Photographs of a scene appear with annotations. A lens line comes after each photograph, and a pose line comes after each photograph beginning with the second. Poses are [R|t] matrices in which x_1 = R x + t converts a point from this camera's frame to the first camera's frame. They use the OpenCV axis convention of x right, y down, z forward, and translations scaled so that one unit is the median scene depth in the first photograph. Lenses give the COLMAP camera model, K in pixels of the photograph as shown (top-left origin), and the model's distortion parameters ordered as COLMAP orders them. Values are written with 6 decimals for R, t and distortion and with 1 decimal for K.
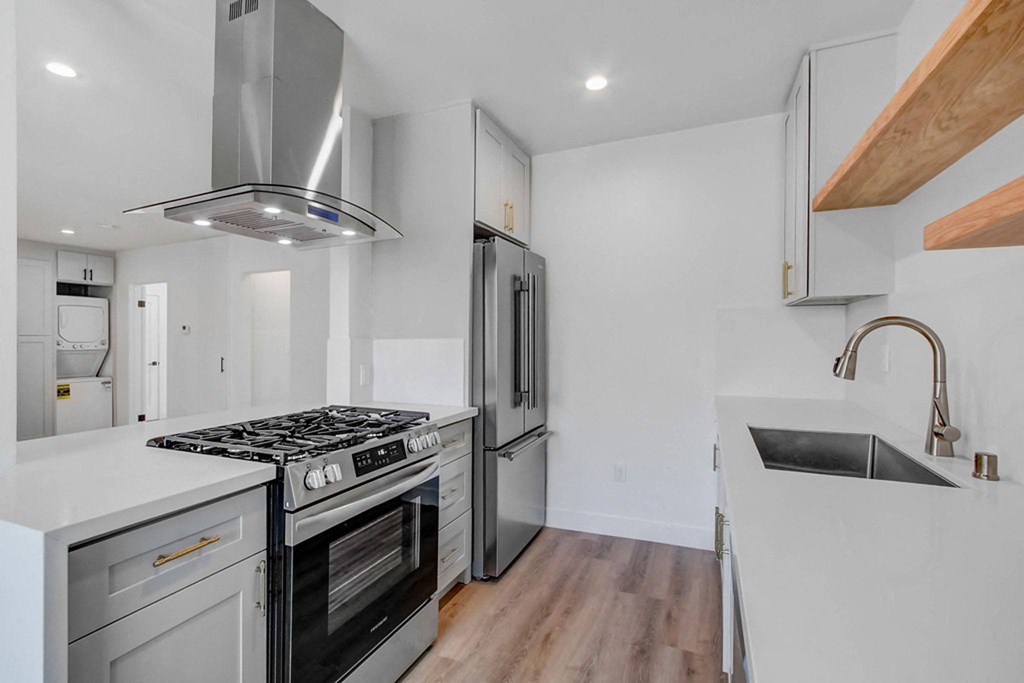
lens RADIAL K [[467.5, 0, 500.1], [0, 467.5, 344.9], [0, 0, 1]] dist [-0.011307, 0.000730]
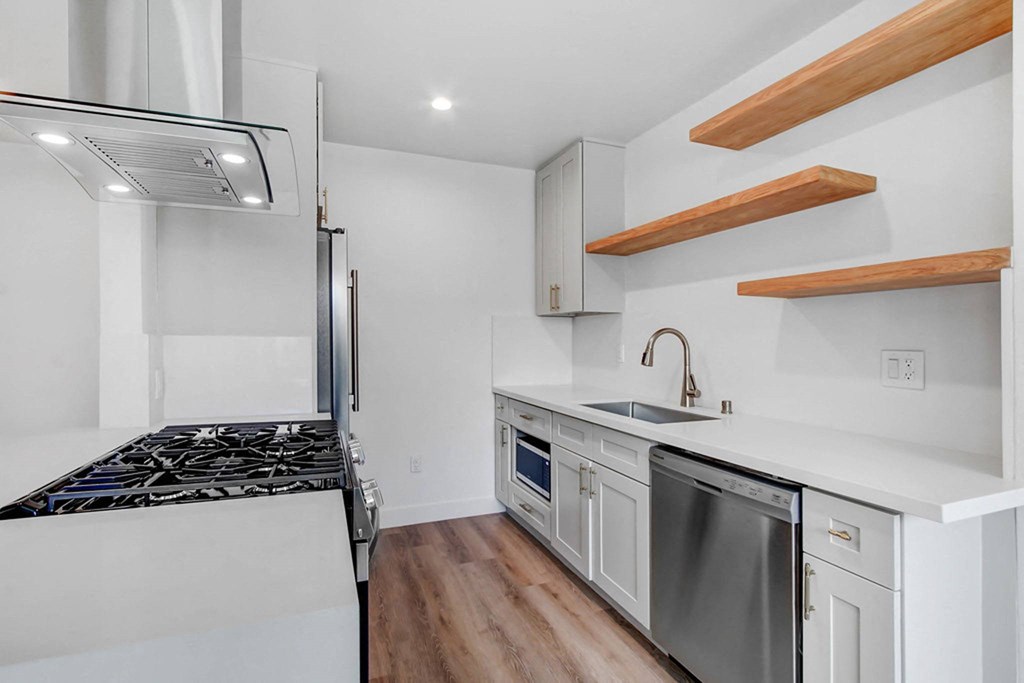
lens RADIAL K [[459.8, 0, 512.0], [0, 459.8, 341.5], [0, 0, 1]] dist [-0.010536, 0.000261]
pose [[0.723046, 0.009699, 0.690732, -0.511623], [-0.001681, 0.999923, -0.012282, 0.008081], [-0.690798, 0.007719, 0.723007, 0.134064]]
